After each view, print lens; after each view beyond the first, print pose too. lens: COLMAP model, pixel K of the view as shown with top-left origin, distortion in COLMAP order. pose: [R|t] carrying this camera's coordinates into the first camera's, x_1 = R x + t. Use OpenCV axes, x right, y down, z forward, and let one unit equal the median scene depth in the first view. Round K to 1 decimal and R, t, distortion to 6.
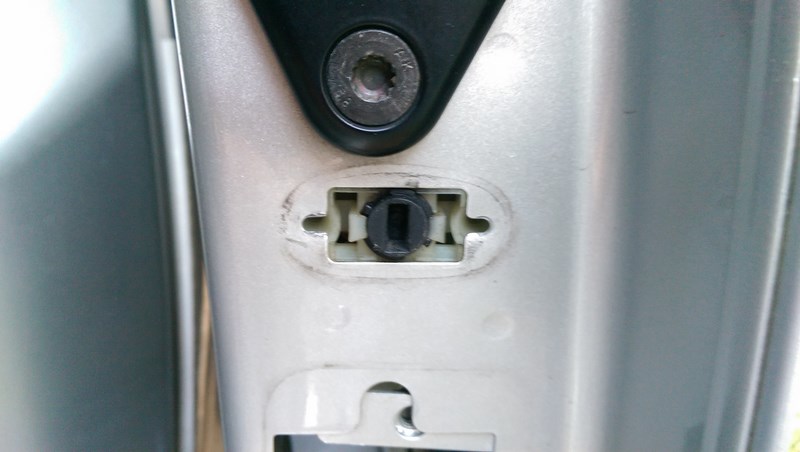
lens RADIAL K [[590.0, 0, 398.3], [0, 590.0, 222.1], [0, 0, 1]] dist [0.000752, -0.000472]
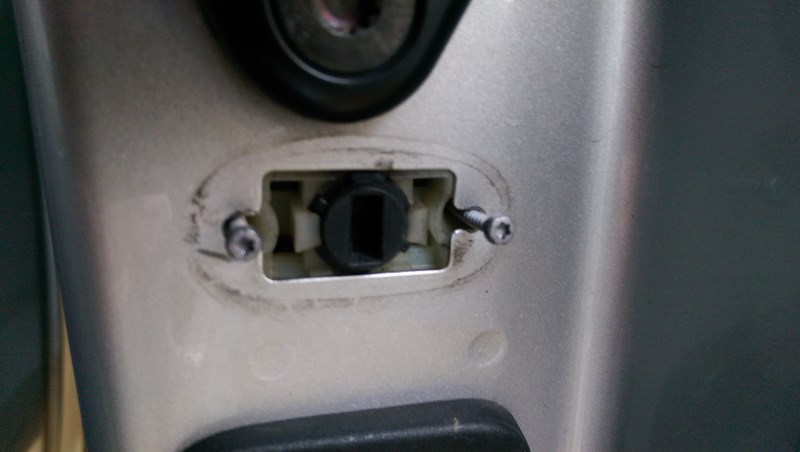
lens RADIAL K [[590.0, 0, 400.8], [0, 590.0, 225.2], [0, 0, 1]] dist [0.000752, -0.000472]
pose [[0.966933, -0.042928, 0.251392, -0.139358], [0.038488, 0.999005, 0.022553, -0.006553], [-0.252110, -0.012131, 0.967623, 0.314923]]
